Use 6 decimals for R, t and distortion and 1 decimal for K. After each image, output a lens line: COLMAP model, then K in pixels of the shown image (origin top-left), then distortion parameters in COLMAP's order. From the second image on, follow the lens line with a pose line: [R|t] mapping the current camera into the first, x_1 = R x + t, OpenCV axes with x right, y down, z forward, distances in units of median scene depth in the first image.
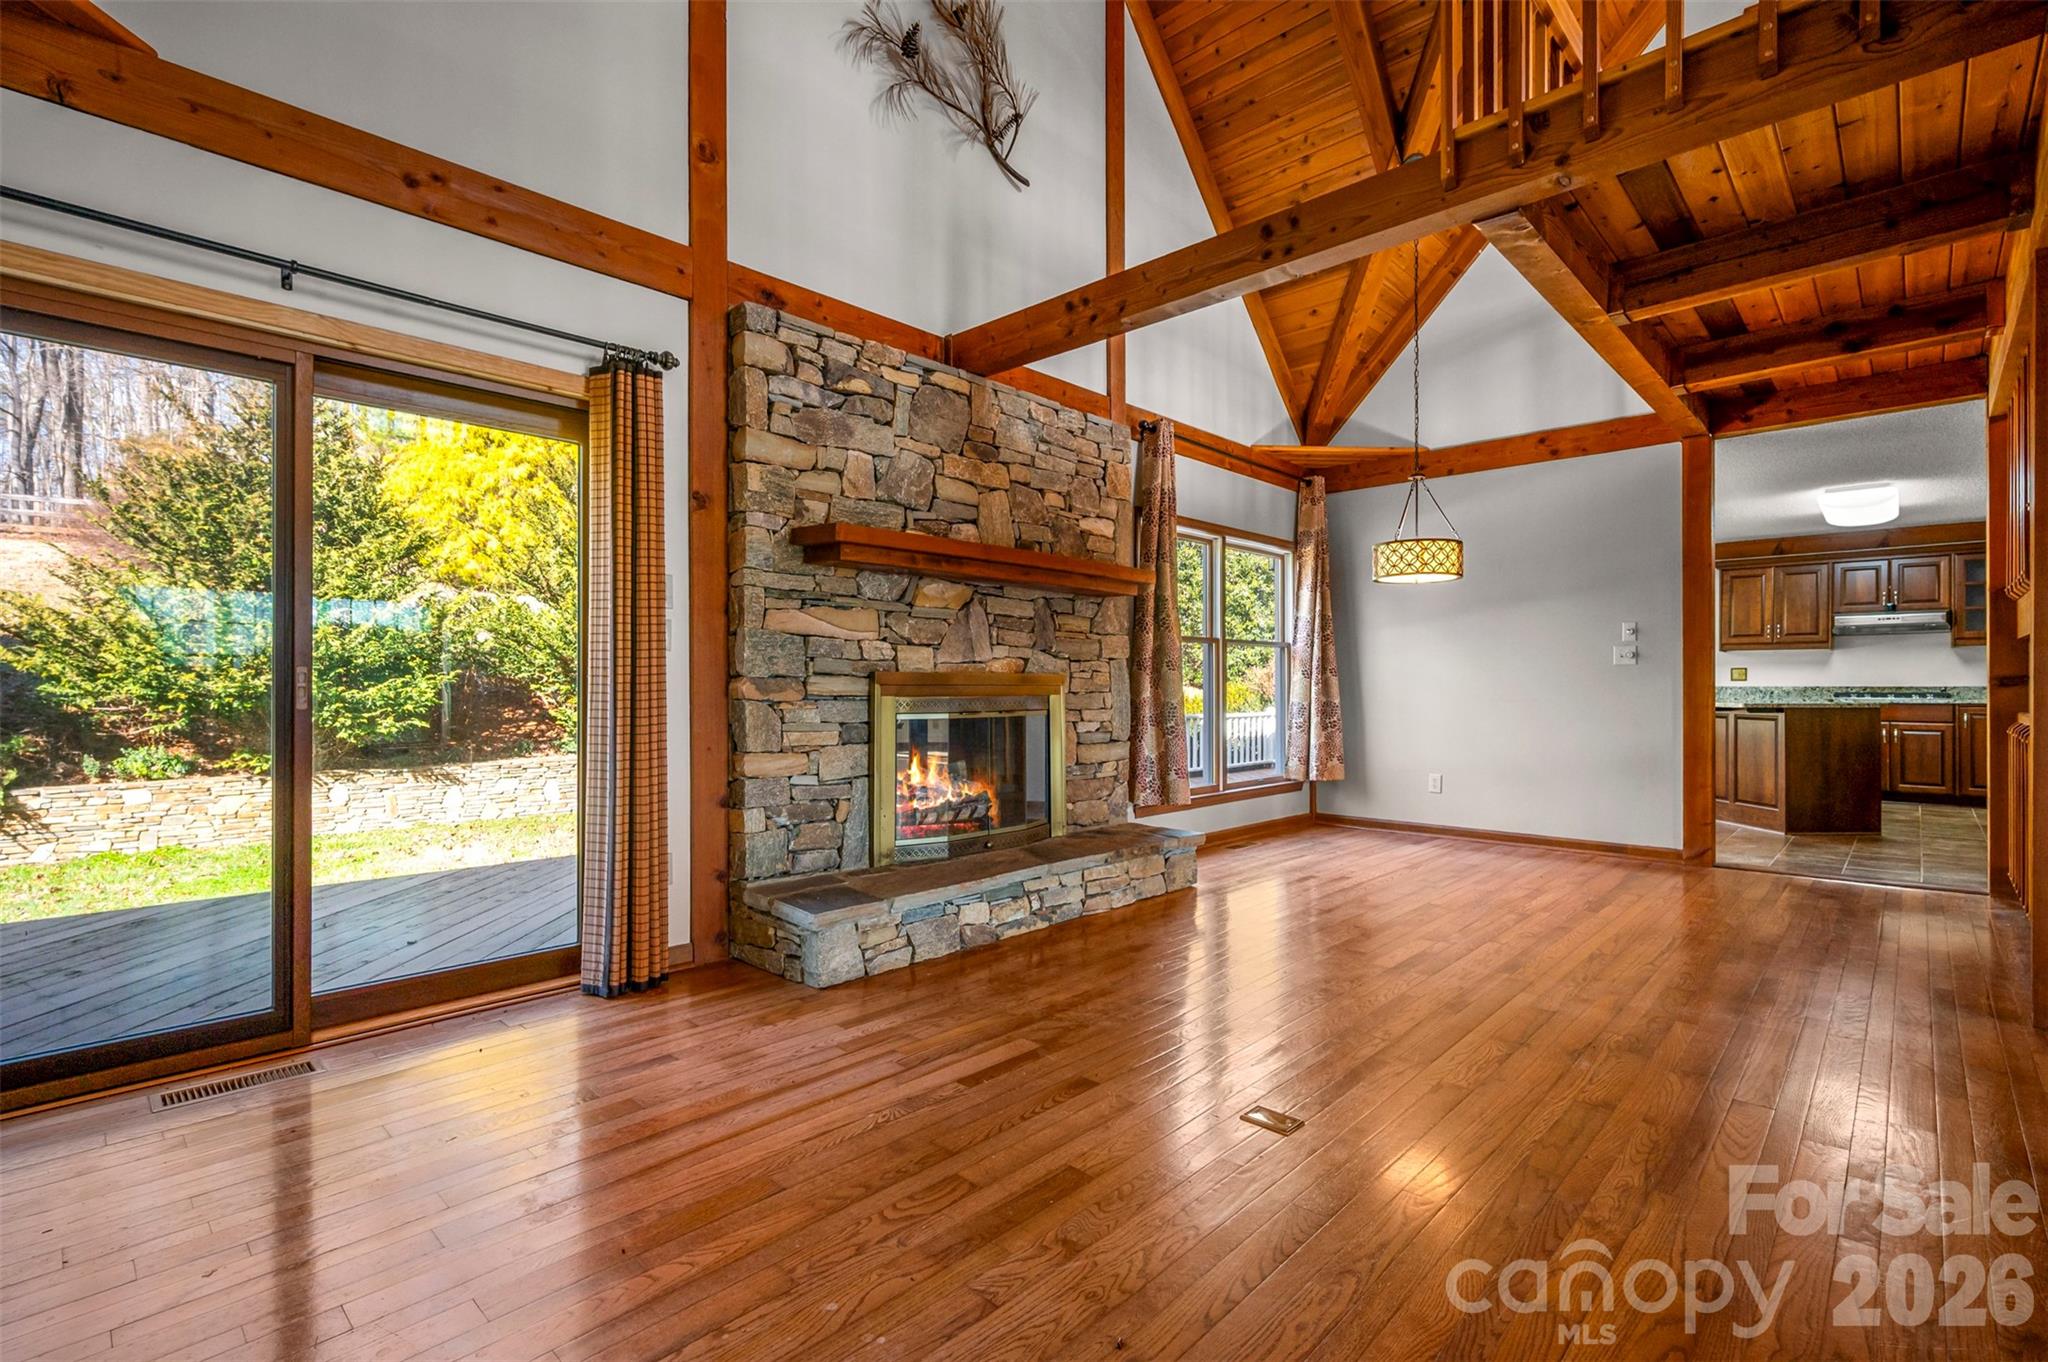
lens RADIAL K [[931.8, 0, 1027.8], [0, 931.8, 681.2], [0, 0, 1]] dist [-0.001396, -0.000409]
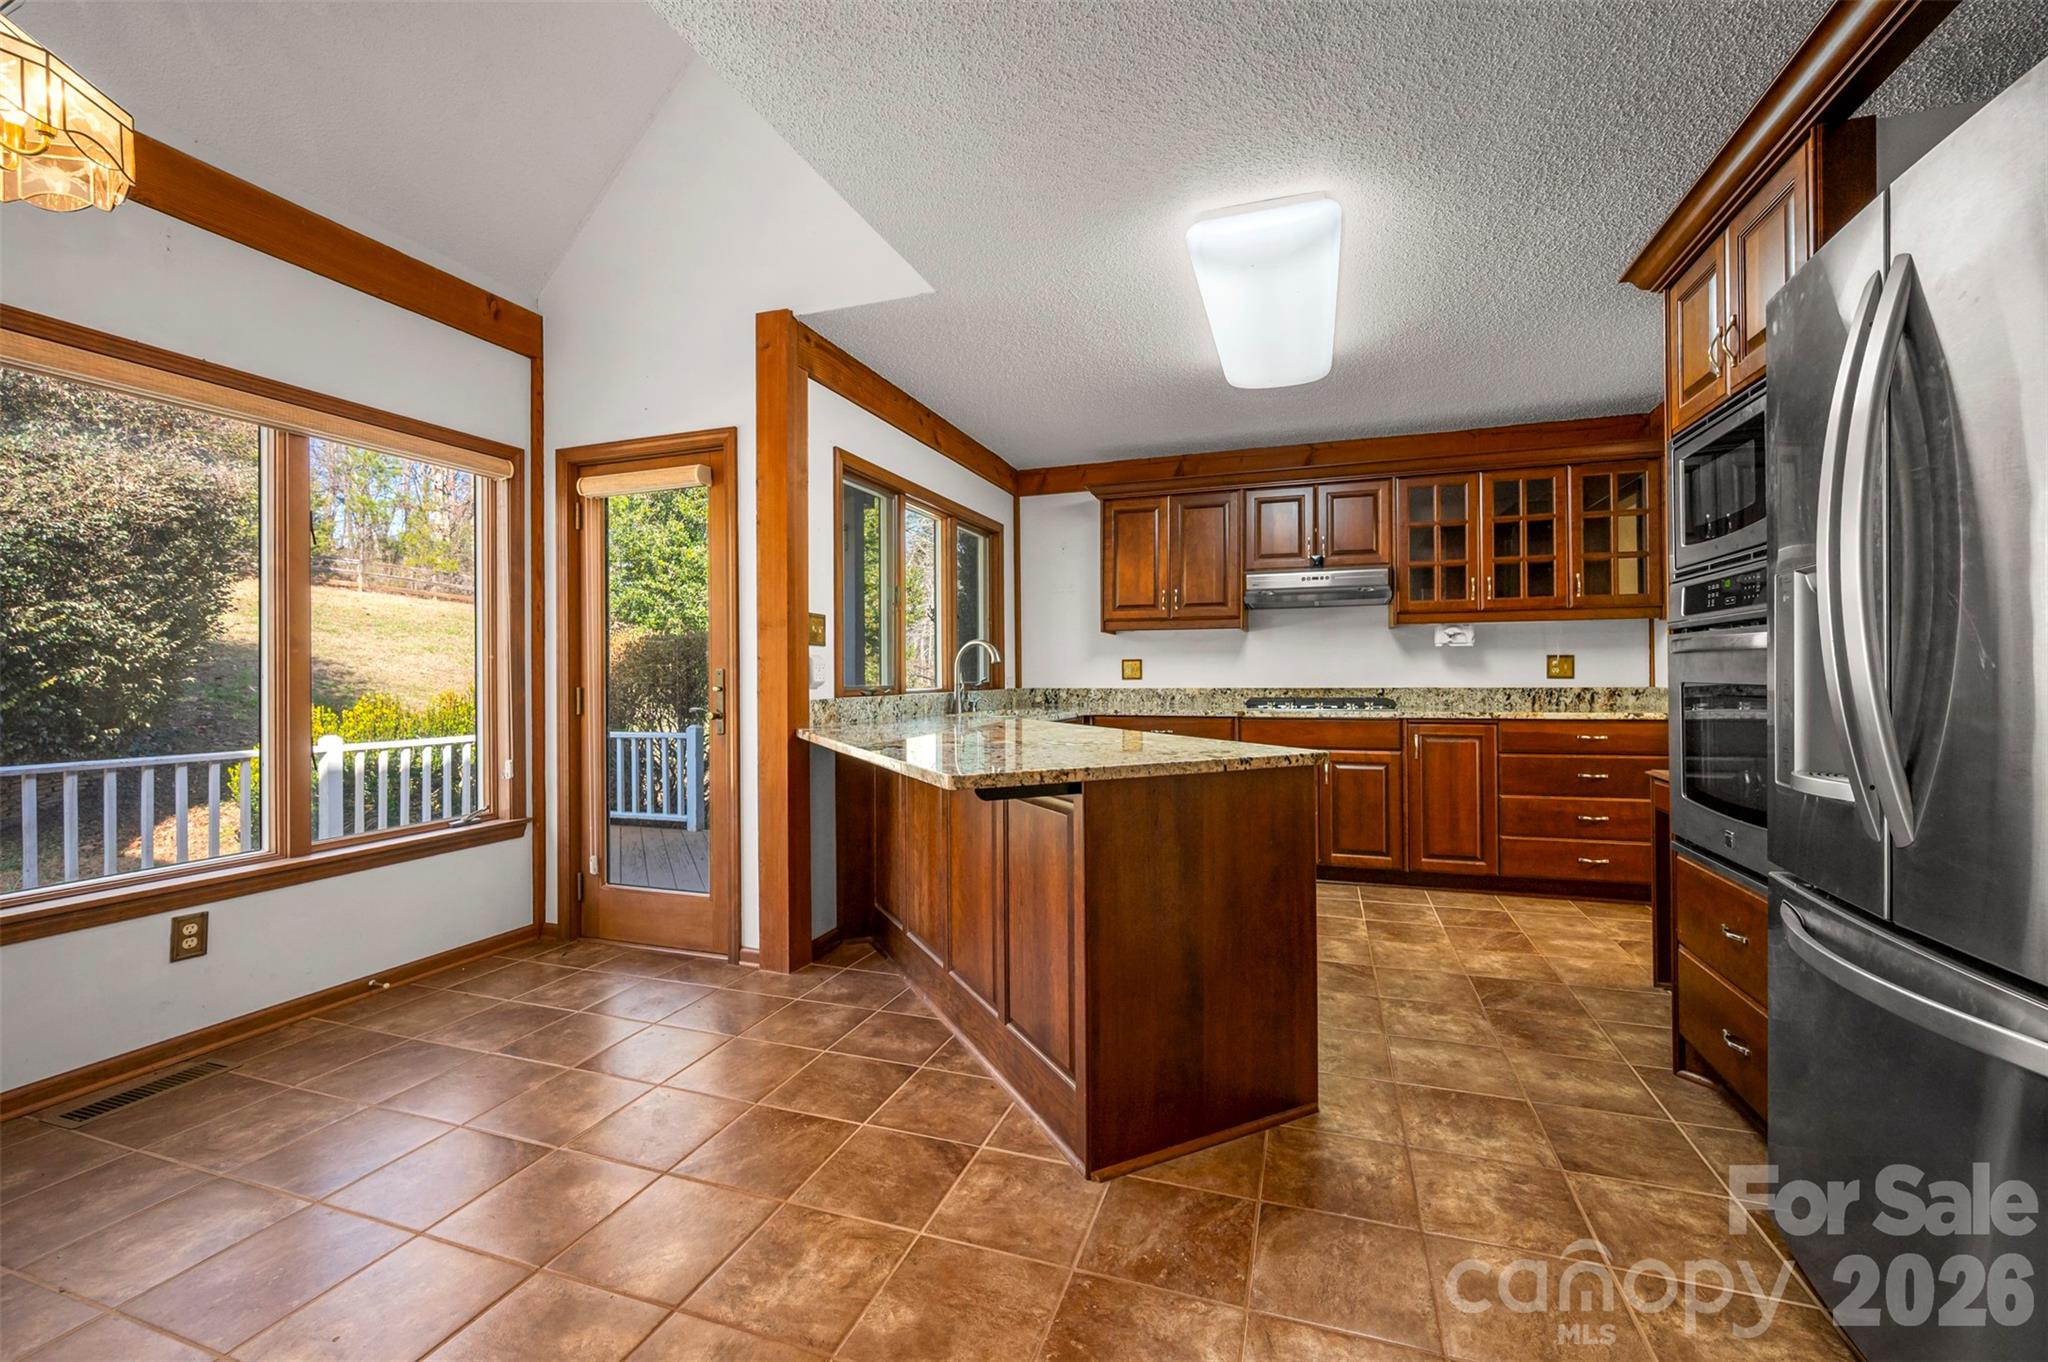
lens RADIAL K [[814.8, 0, 1042.2], [0, 814.8, 666.6], [0, 0, 1]] dist [0.002888, 0.000470]
pose [[0.906336, -0.000628, 0.422556, 0.555259], [0.003497, 0.999976, -0.006013, -0.007107], [-0.422542, 0.006928, 0.906317, 0.611558]]
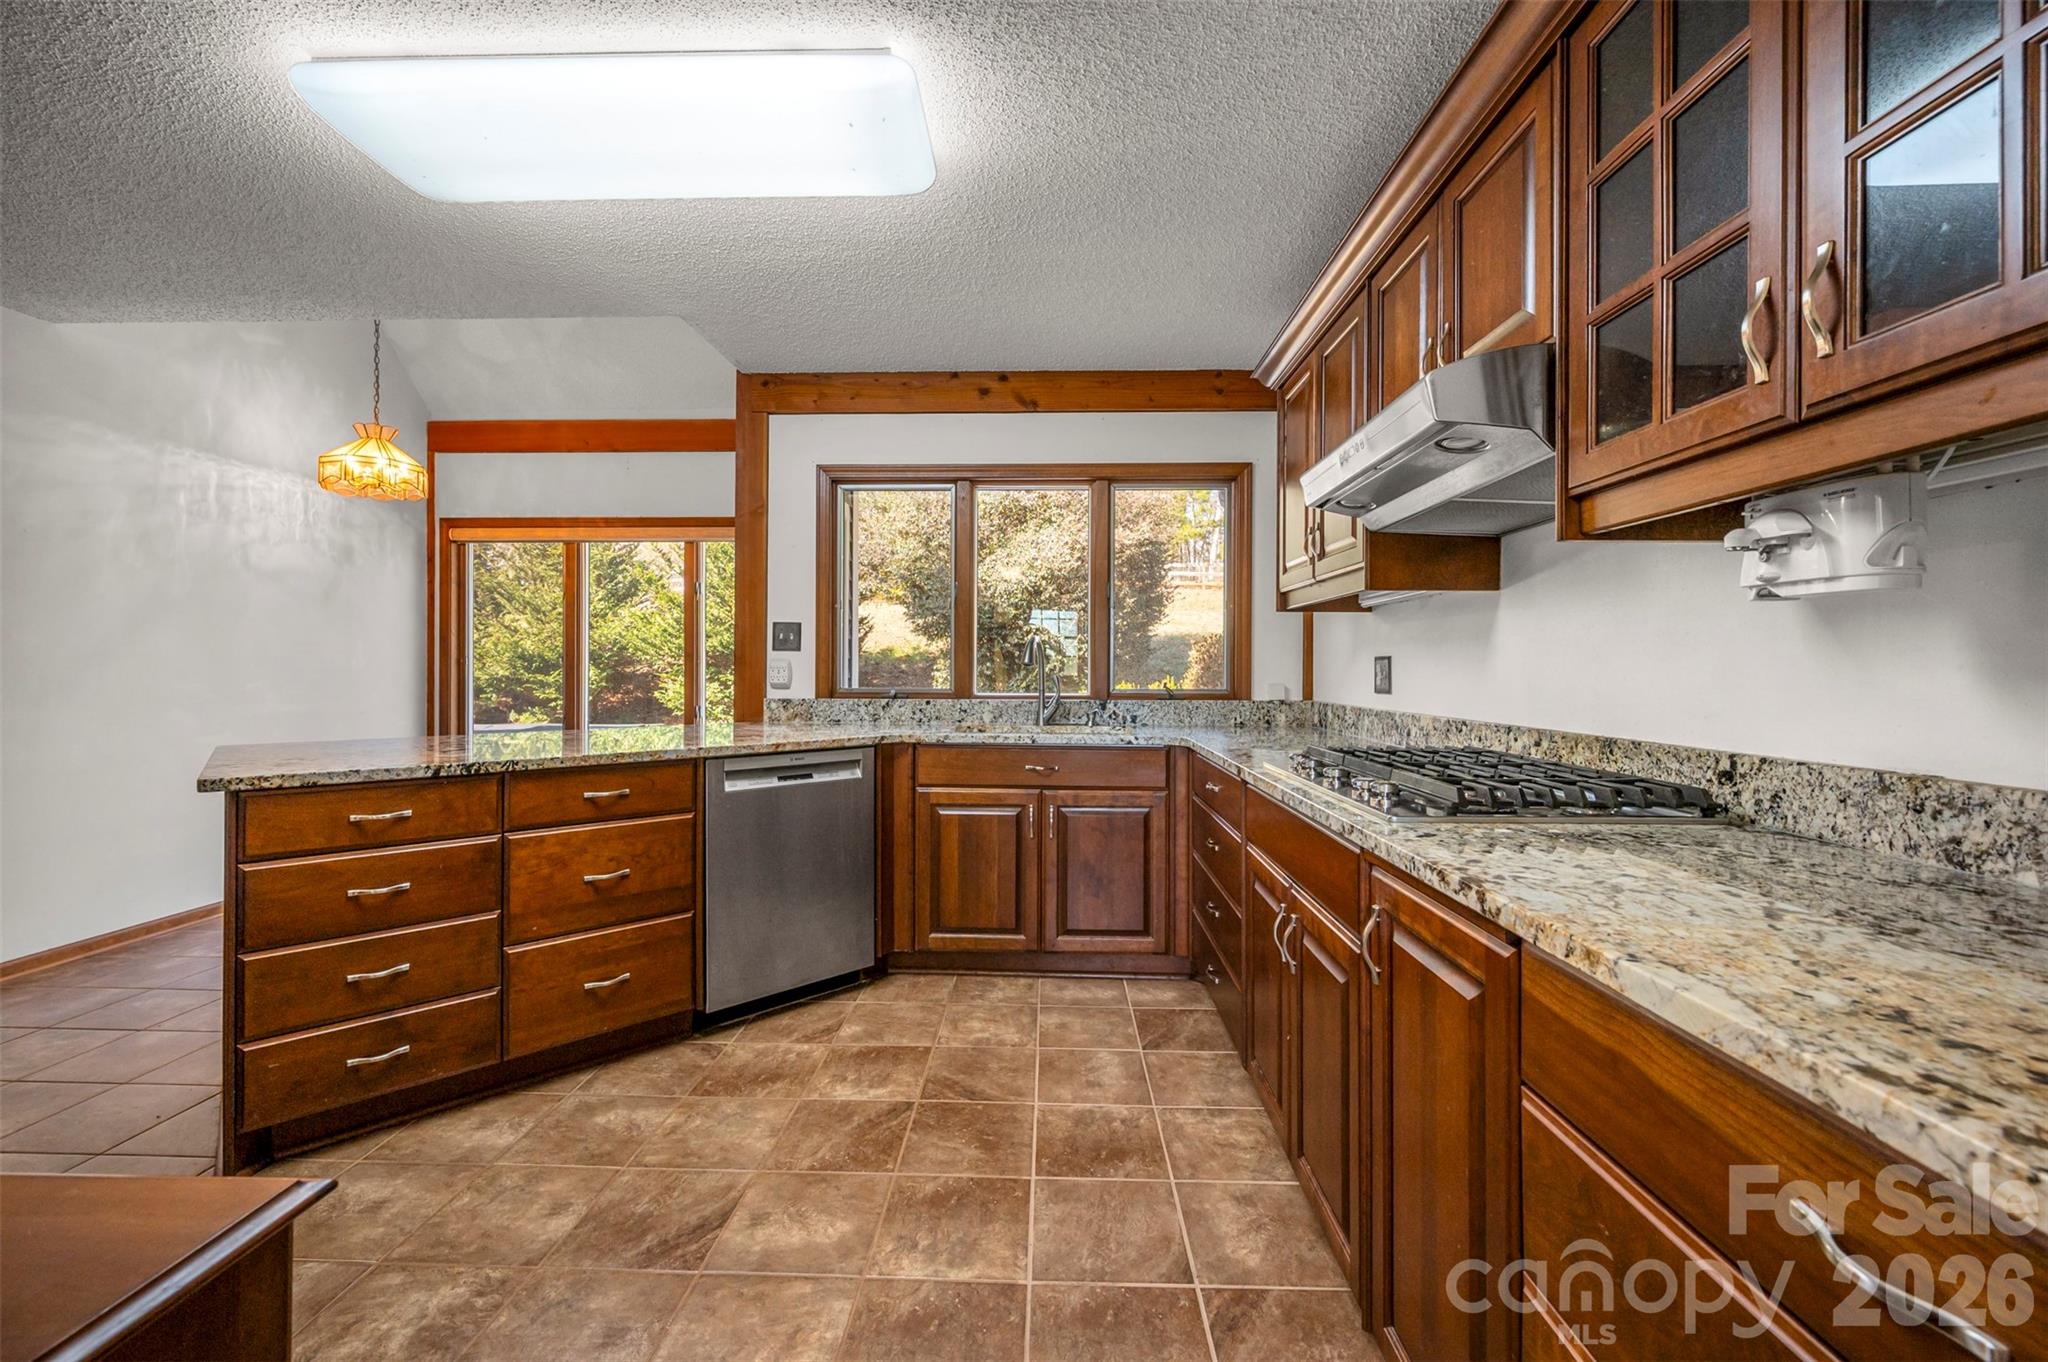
lens RADIAL K [[814.8, 0, 1028.7], [0, 814.8, 664.2], [0, 0, 1]] dist [0.002888, 0.000470]
pose [[0.670136, -0.000303, -0.742239, 0.973629], [-0.001265, 0.999998, -0.001551, -0.011541], [0.742238, 0.001978, 0.670134, 0.787917]]
